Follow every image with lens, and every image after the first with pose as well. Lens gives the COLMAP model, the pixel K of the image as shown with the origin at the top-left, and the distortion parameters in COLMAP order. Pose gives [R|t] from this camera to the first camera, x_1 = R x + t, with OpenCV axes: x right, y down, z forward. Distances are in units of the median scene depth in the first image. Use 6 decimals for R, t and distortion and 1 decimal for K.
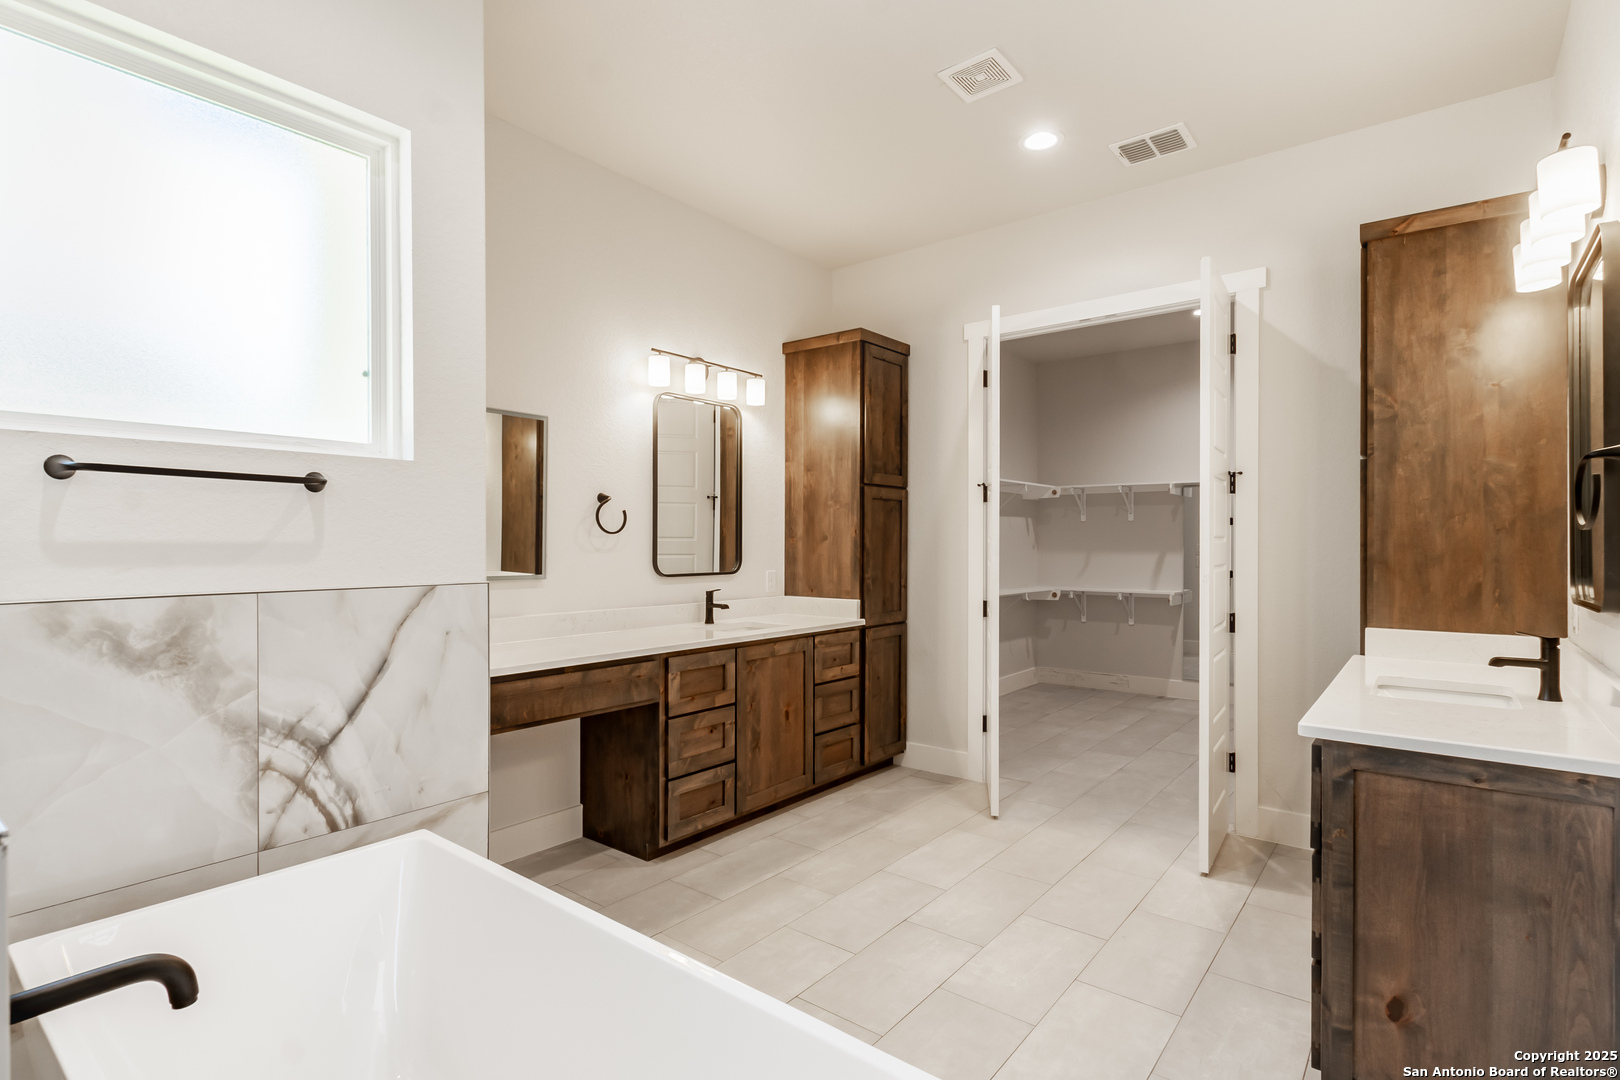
lens RADIAL K [[771.6, 0, 810.0], [0, 771.6, 540.0], [0, 0, 1]] dist [-0.001935, -0.000442]
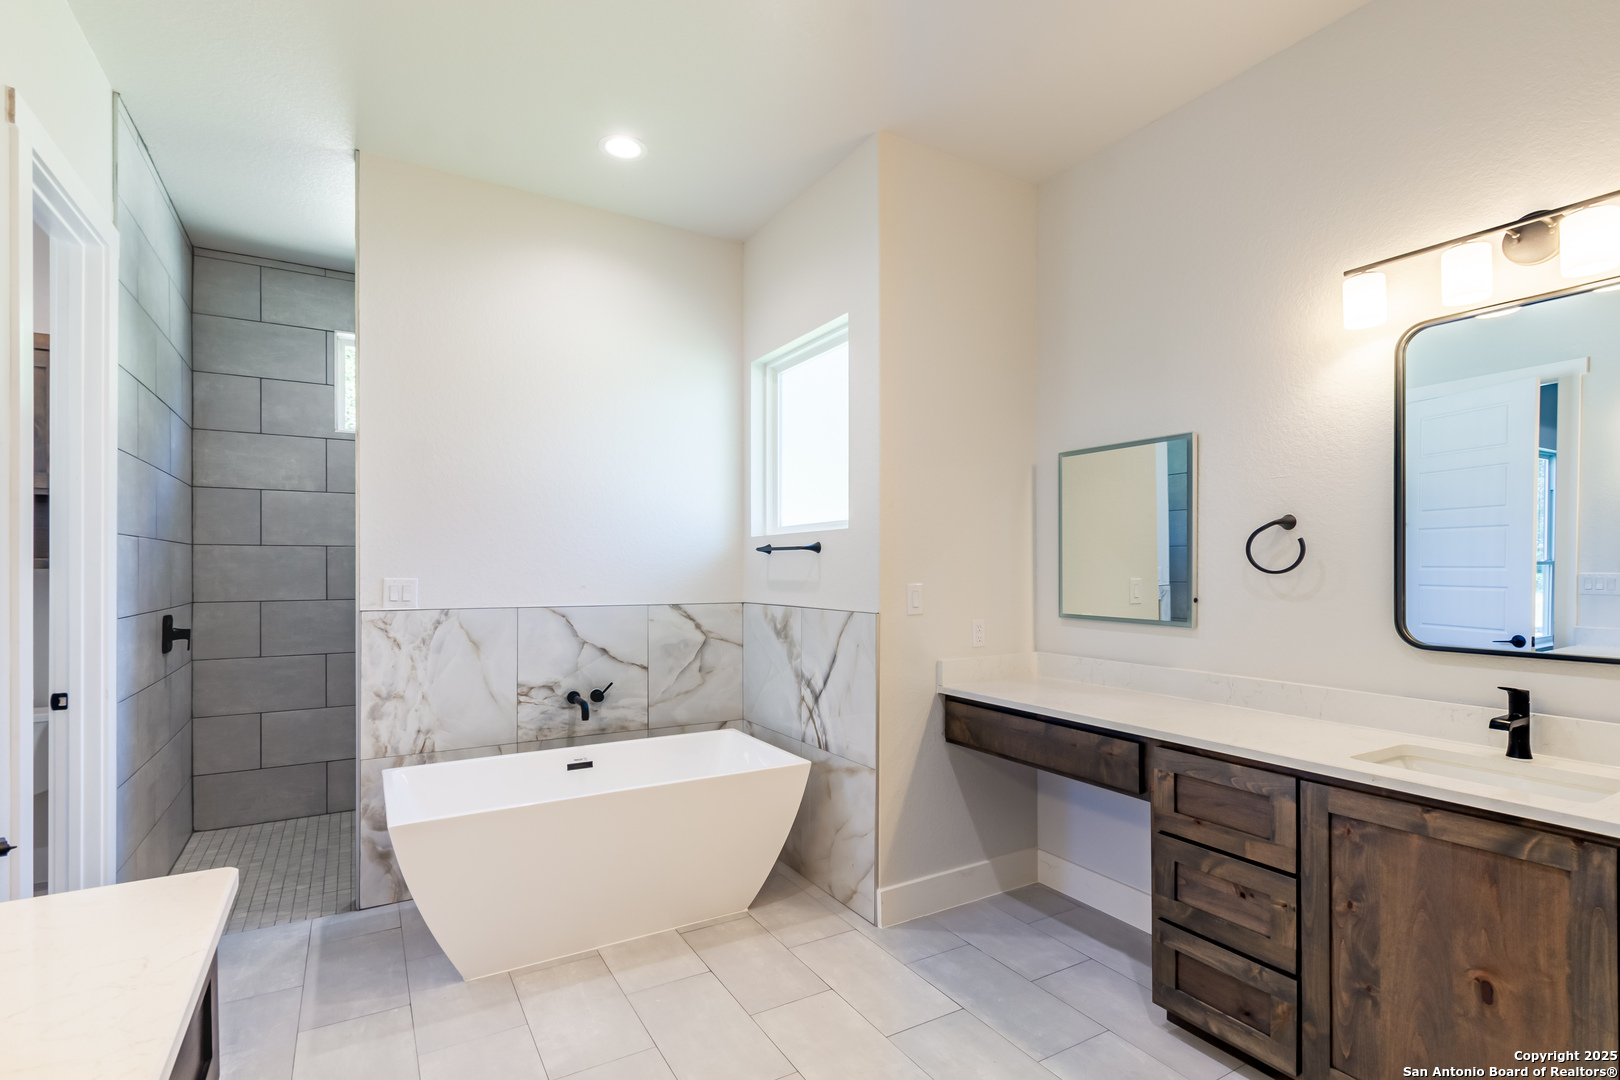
lens RADIAL K [[768.5, 0, 807.9], [0, 768.5, 560.2], [0, 0, 1]] dist [0.002826, -0.000072]
pose [[-0.350202, -0.013023, -0.936584, 0.726068], [0.002038, 0.999890, -0.014665, -0.014660], [0.936672, -0.007045, -0.350137, 1.127671]]
